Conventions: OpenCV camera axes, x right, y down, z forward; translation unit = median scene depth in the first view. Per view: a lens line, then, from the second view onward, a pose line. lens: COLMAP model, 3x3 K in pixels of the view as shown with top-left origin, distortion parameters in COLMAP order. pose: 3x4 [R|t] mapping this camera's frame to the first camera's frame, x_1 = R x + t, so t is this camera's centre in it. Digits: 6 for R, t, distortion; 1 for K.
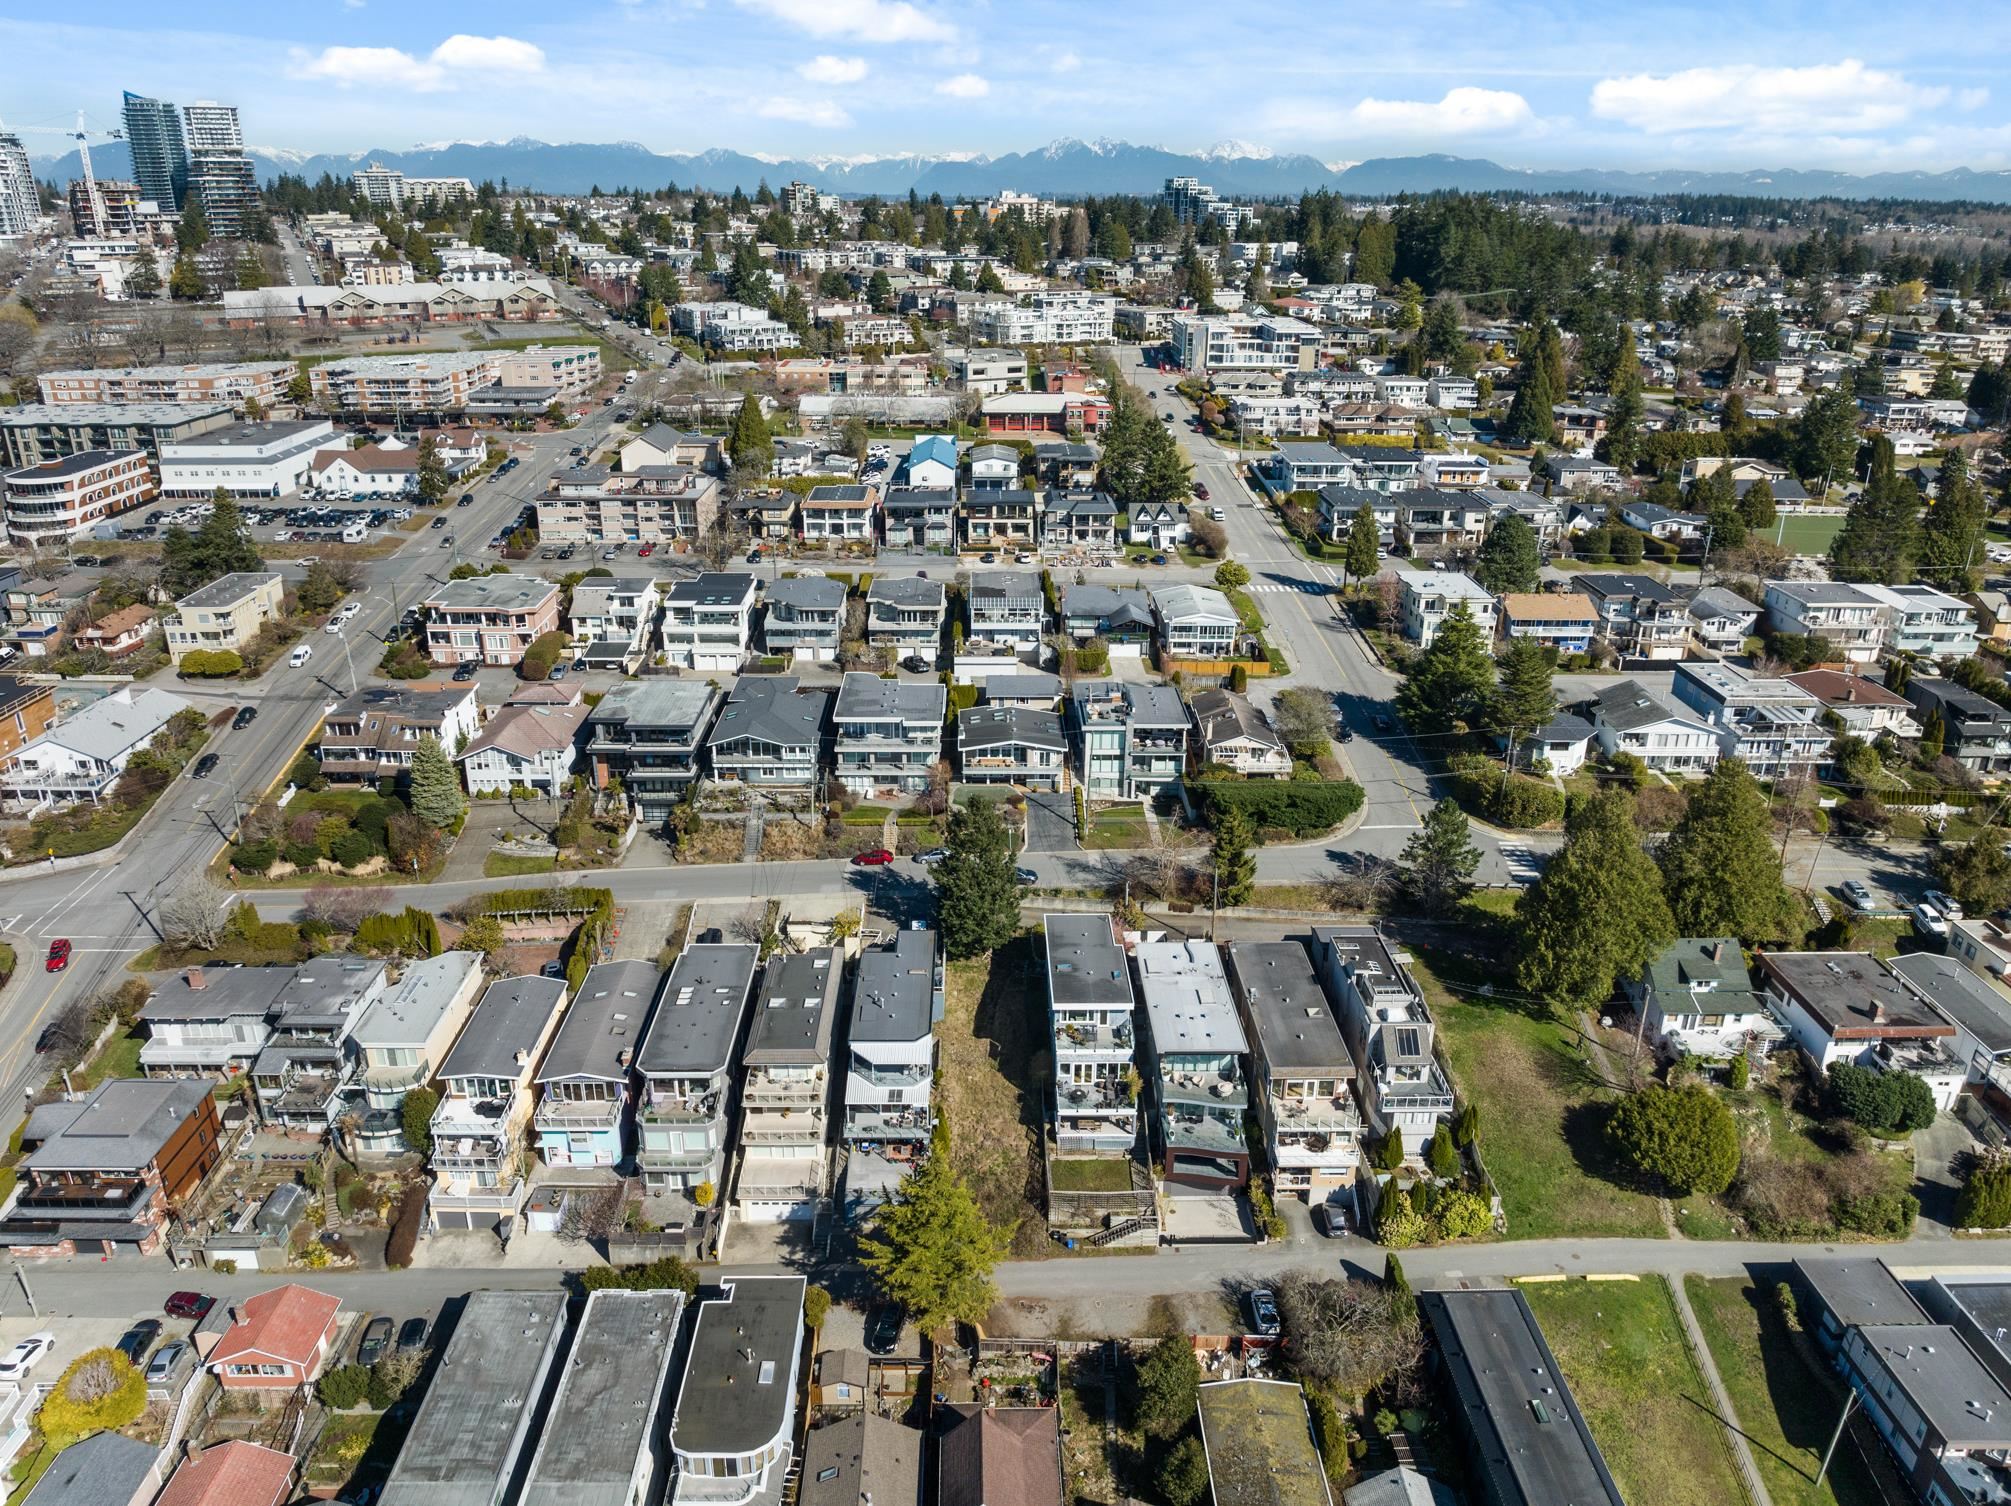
lens RADIAL K [[1411.8, 0, 997.8], [0, 1411.8, 755.3], [0, 0, 1]] dist [-0.033326, -0.008231]
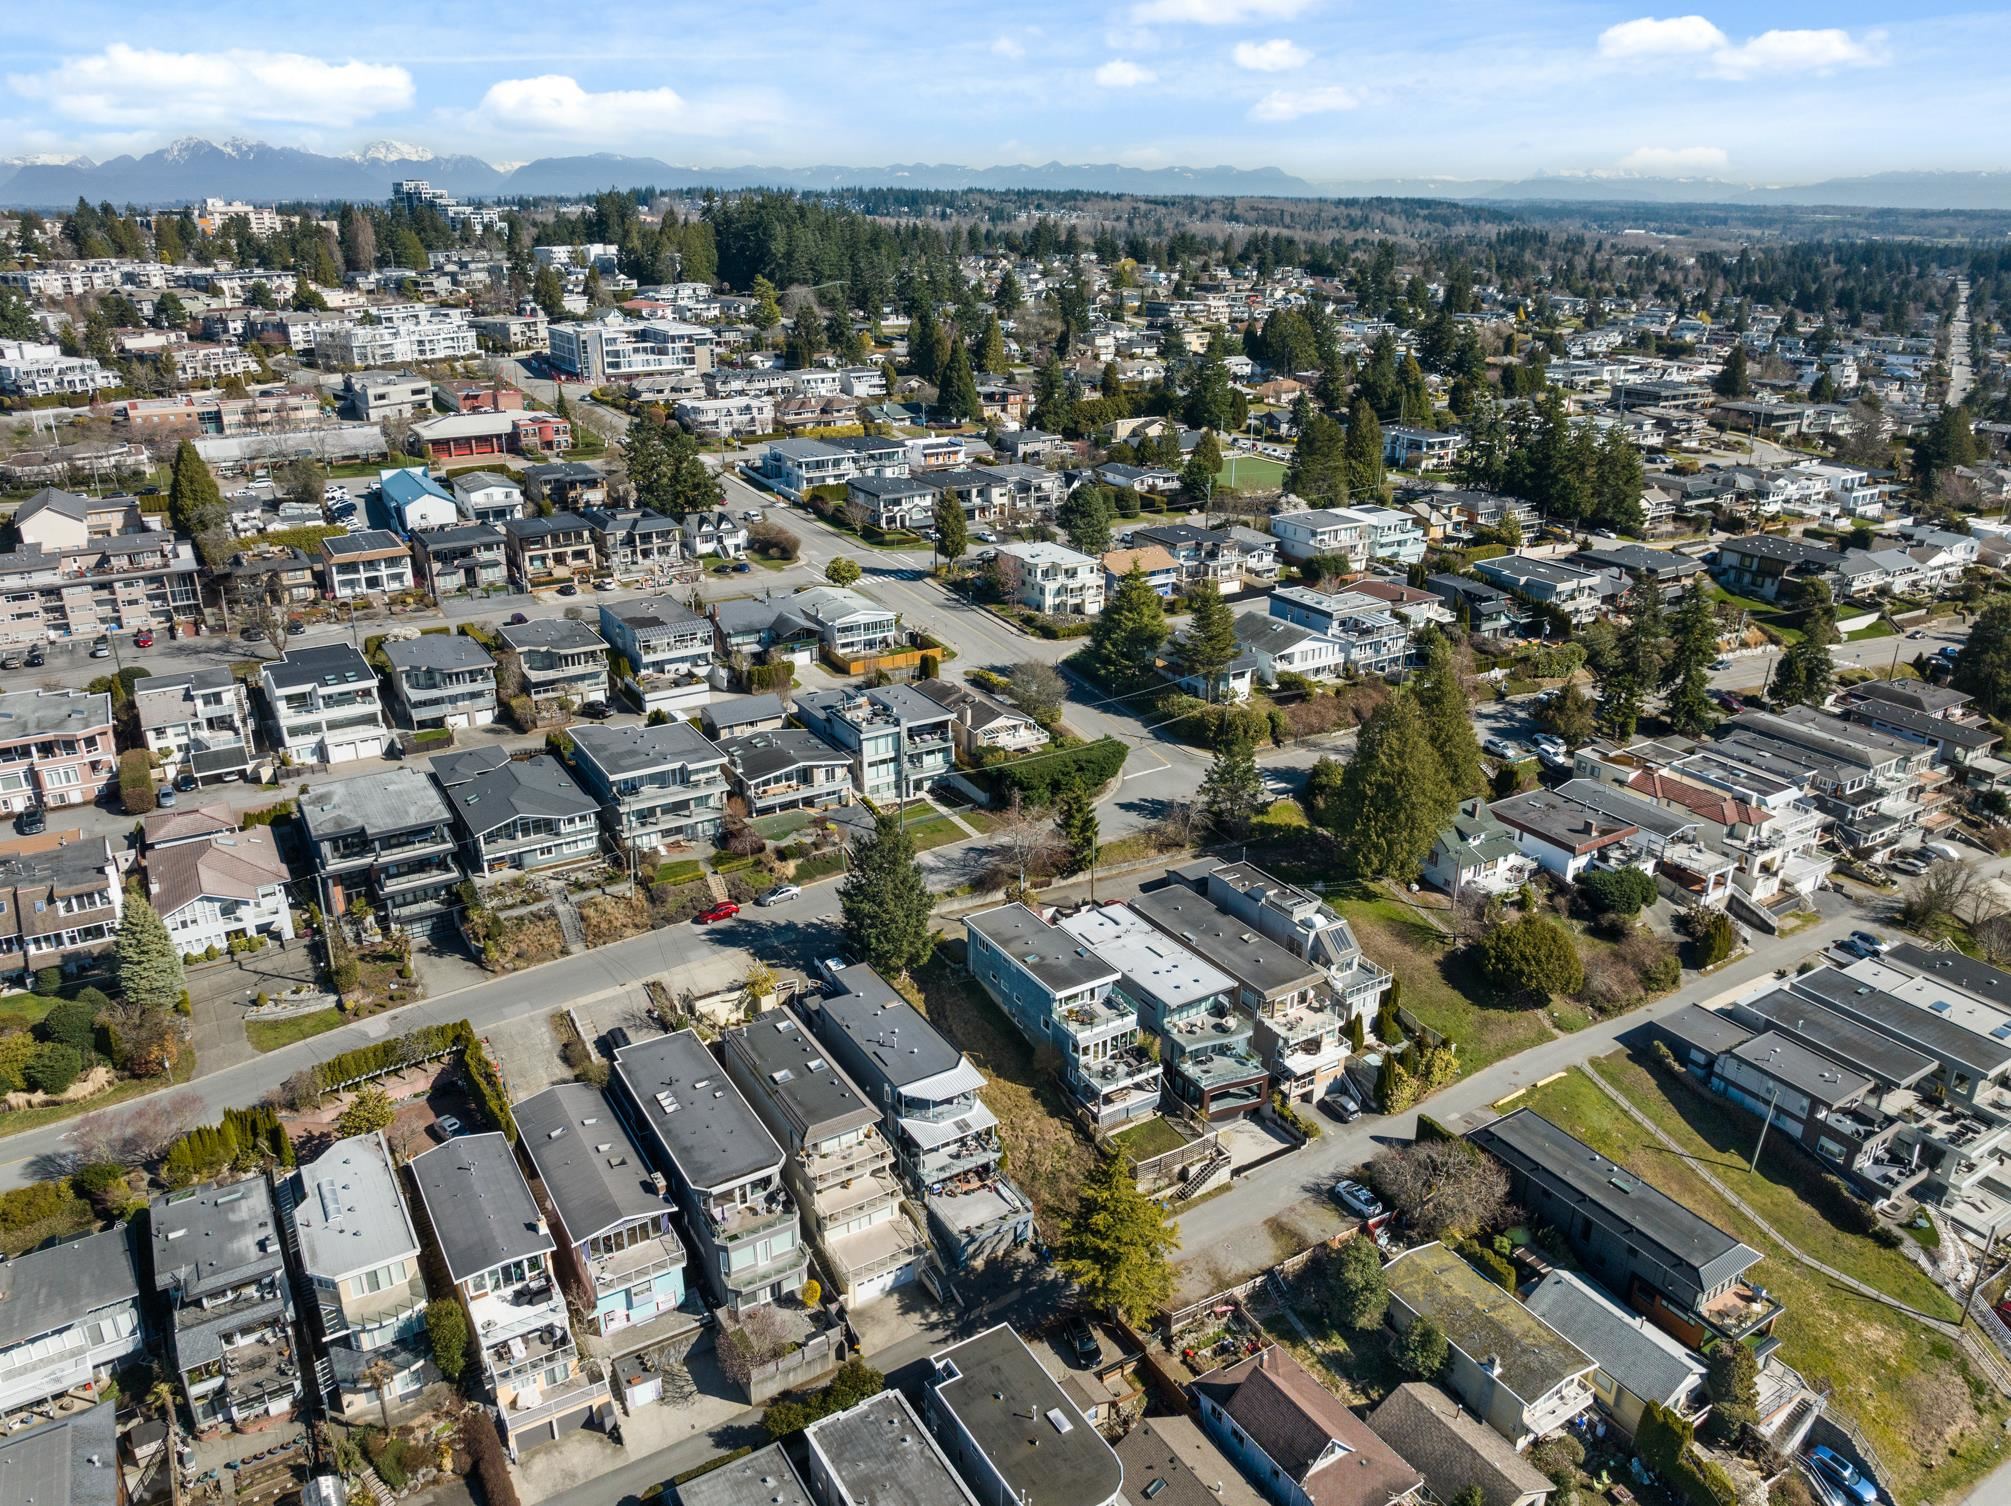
lens RADIAL K [[1411.8, 0, 997.8], [0, 1411.8, 755.3], [0, 0, 1]] dist [-0.033326, -0.008231]
pose [[0.860840, -0.191273, 0.471559, -0.269990], [0.191131, 0.980354, 0.048737, -0.030229], [-0.471617, 0.048175, 0.880487, 0.070784]]
